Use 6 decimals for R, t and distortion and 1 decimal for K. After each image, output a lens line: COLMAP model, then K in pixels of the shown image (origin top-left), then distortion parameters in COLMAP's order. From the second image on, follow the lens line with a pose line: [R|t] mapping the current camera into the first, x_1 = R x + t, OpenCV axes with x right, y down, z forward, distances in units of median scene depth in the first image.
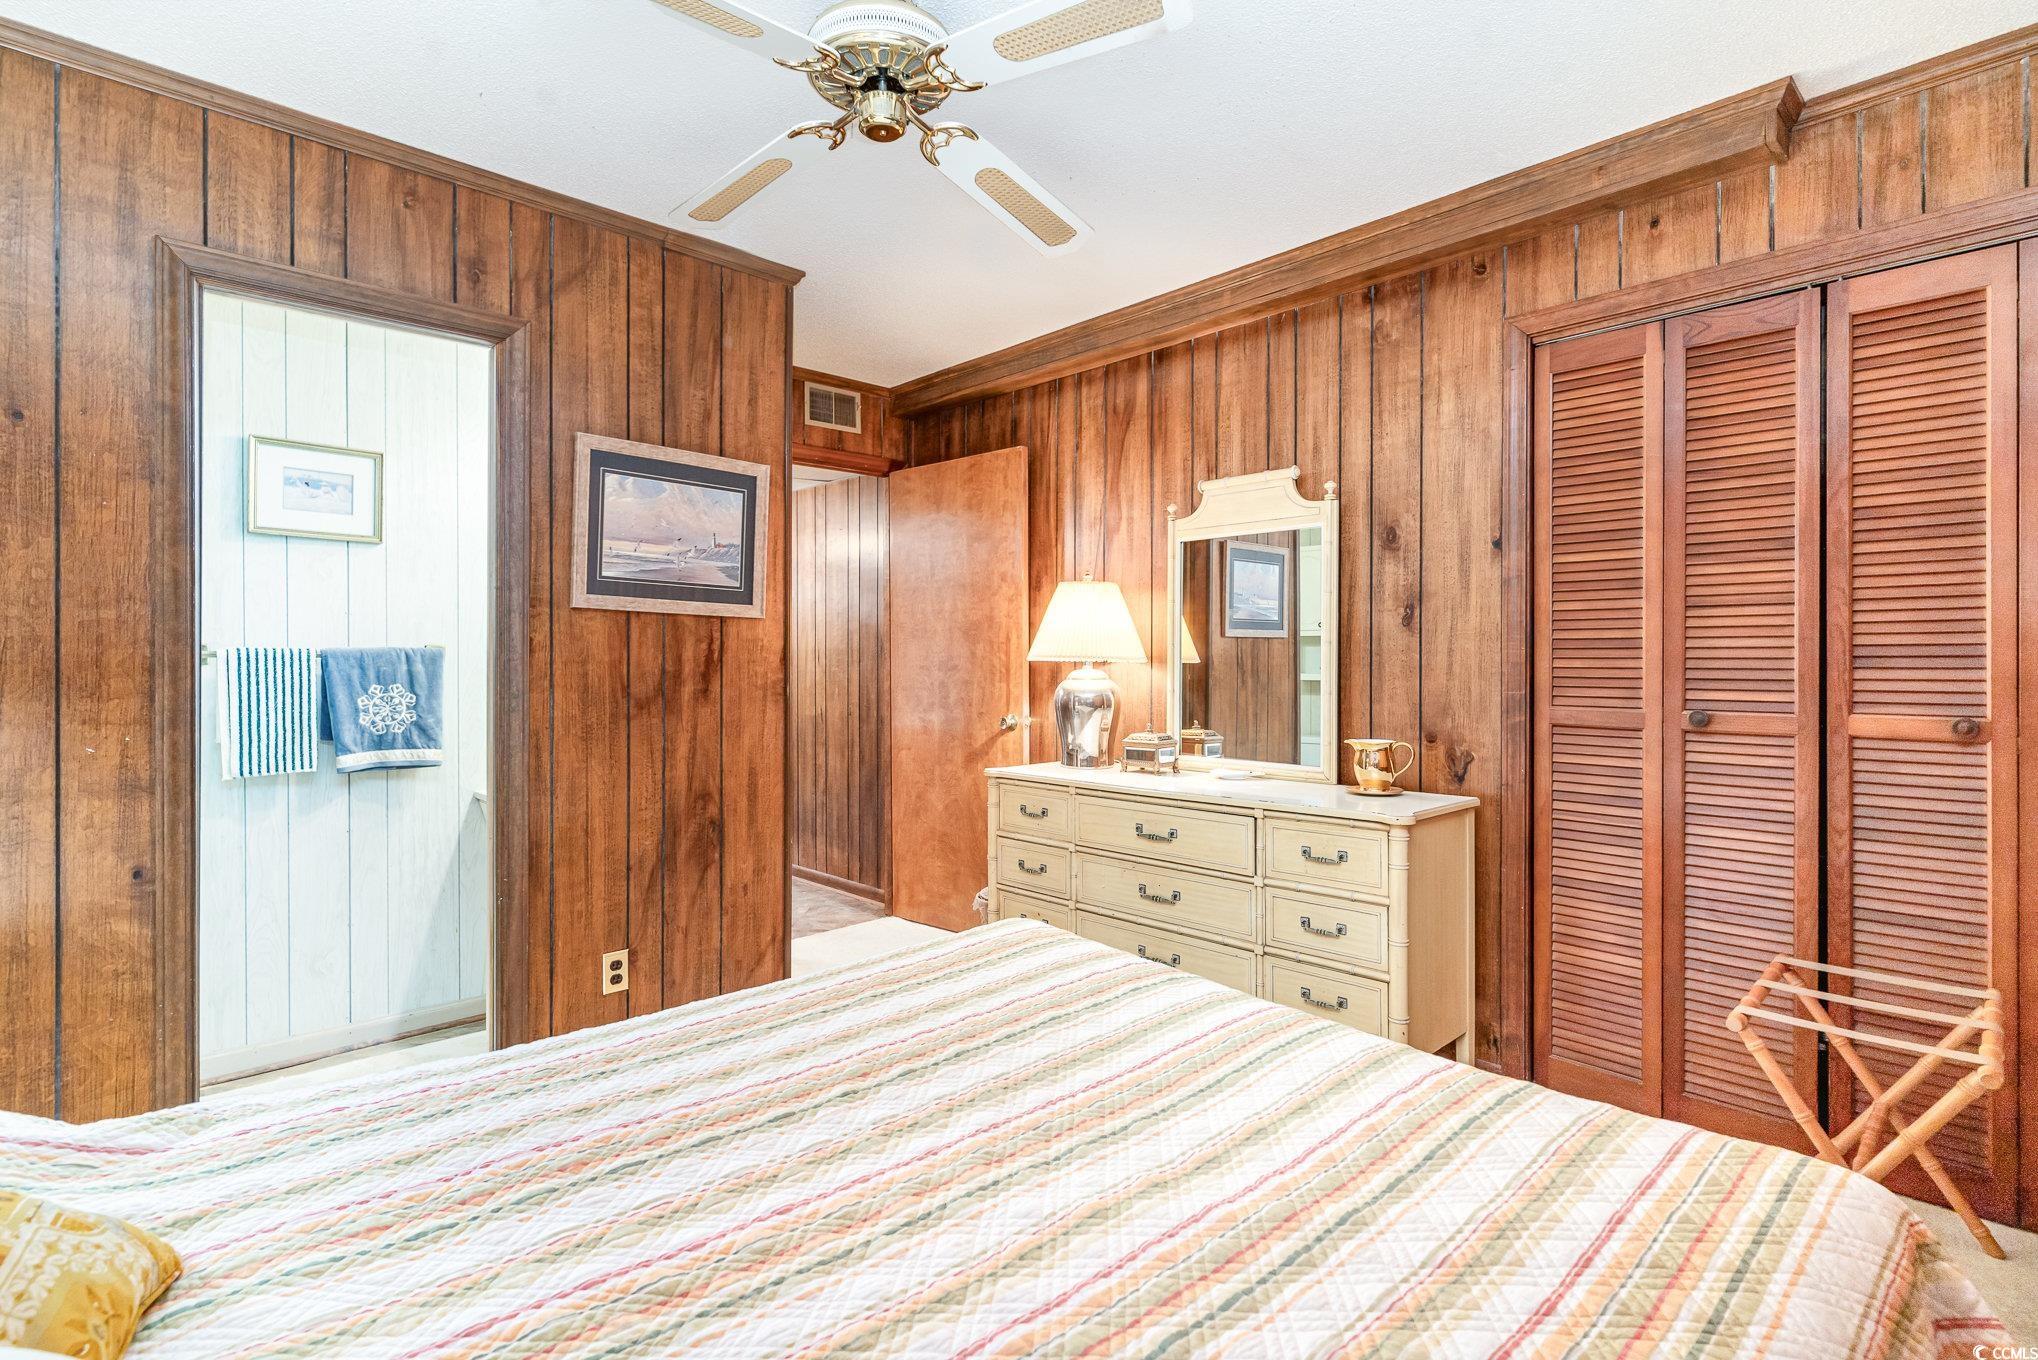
lens RADIAL K [[988.5, 0, 1030.1], [0, 988.5, 672.8], [0, 0, 1]] dist [-0.002627, -0.000636]
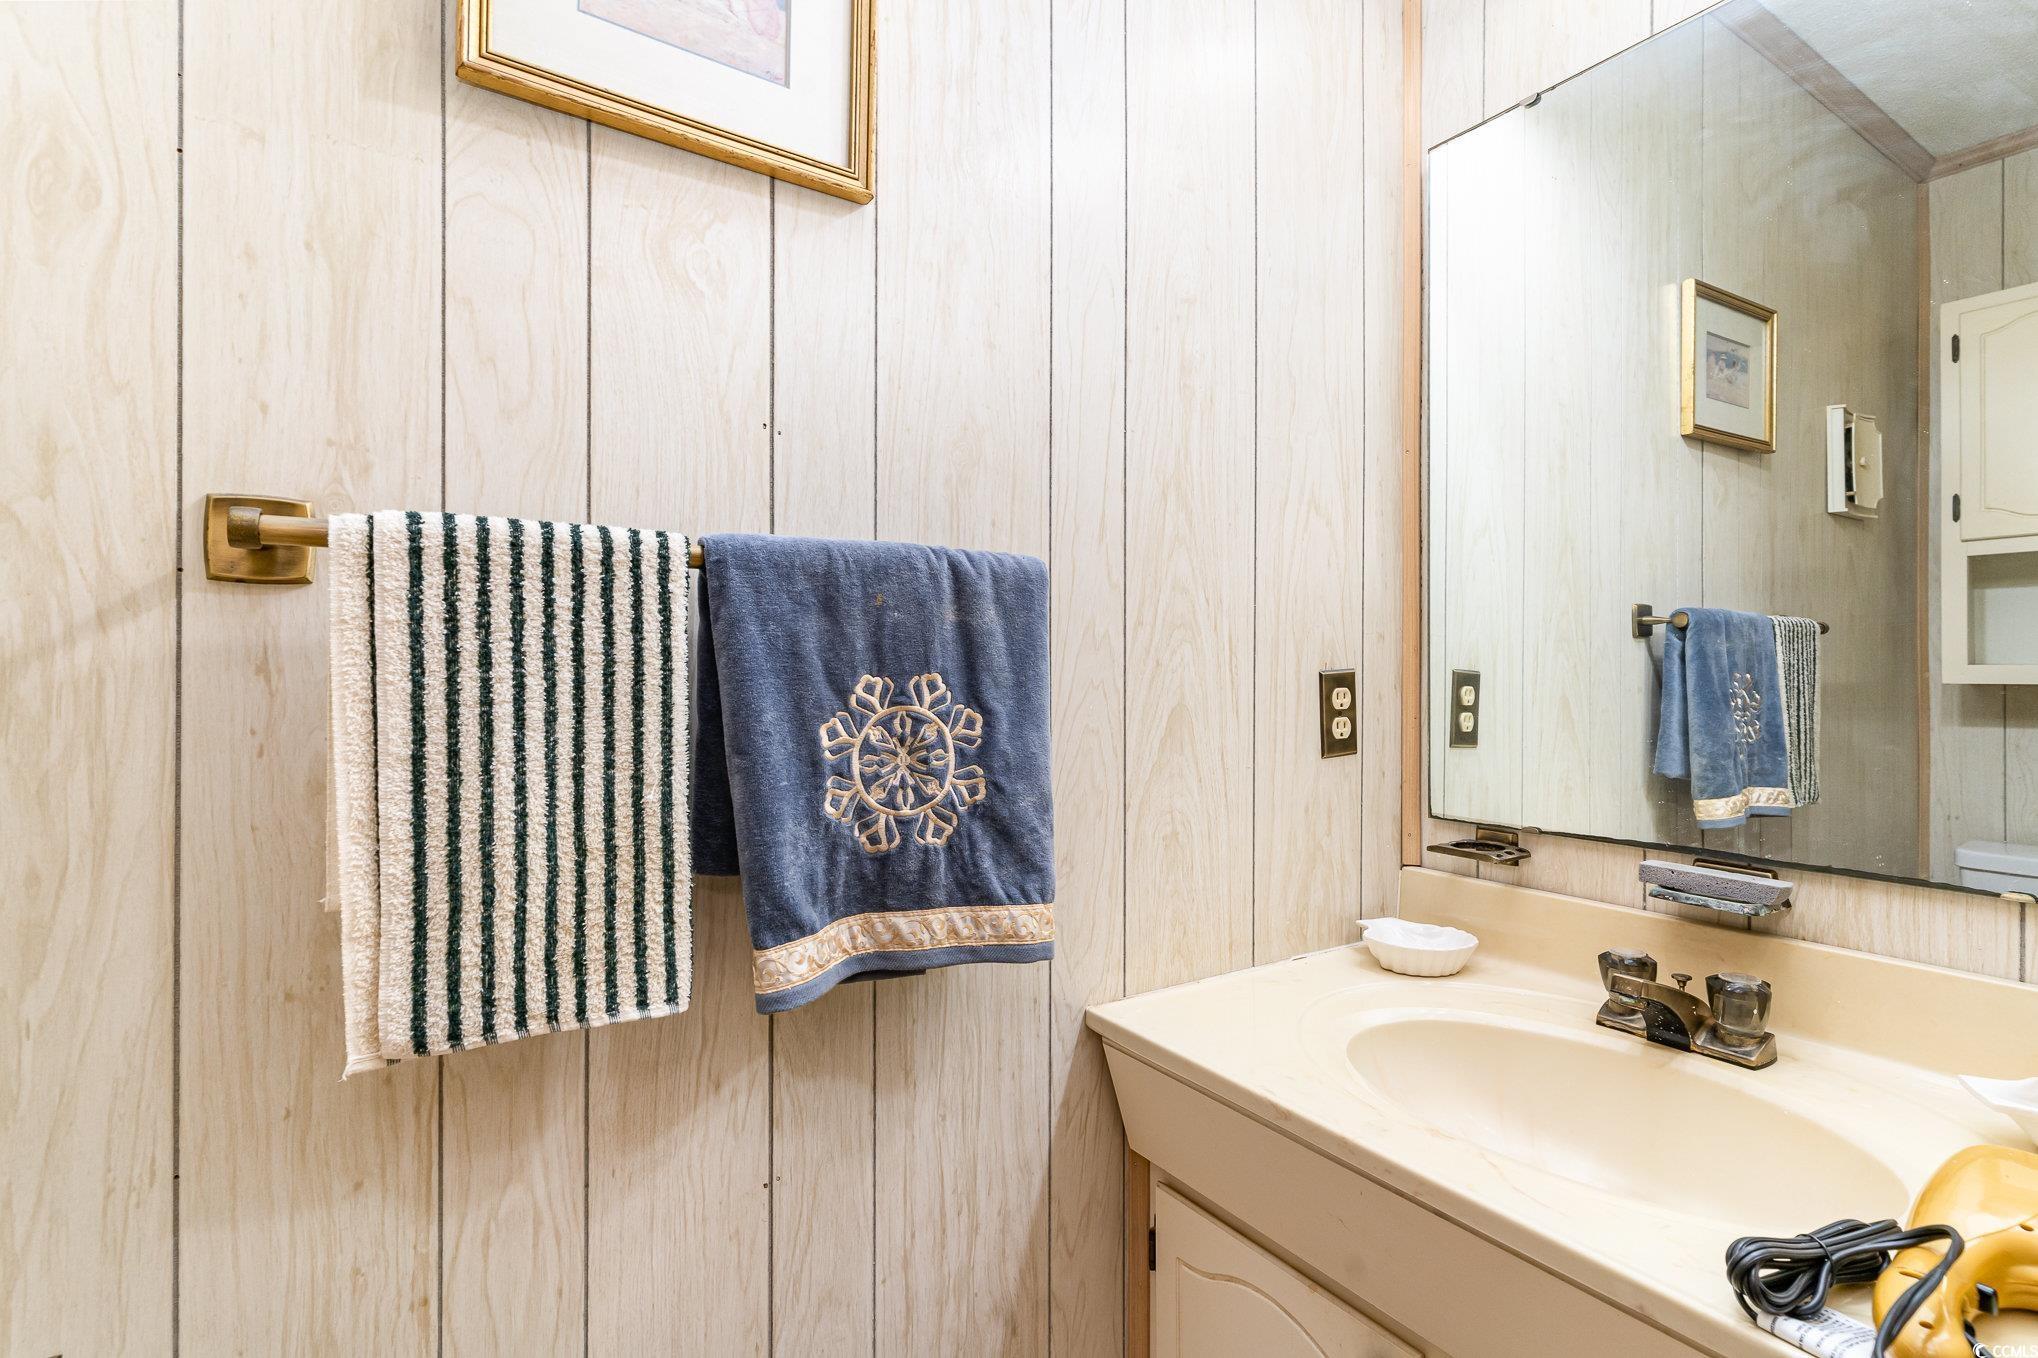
lens RADIAL K [[988.5, 0, 1026.6], [0, 988.5, 688.9], [0, 0, 1]] dist [-0.002627, -0.000636]
pose [[0.982221, 0.004846, -0.187666, -0.565243], [-0.005212, 0.999985, -0.001457, 0.016278], [0.187656, 0.002409, 0.982232, 0.733395]]
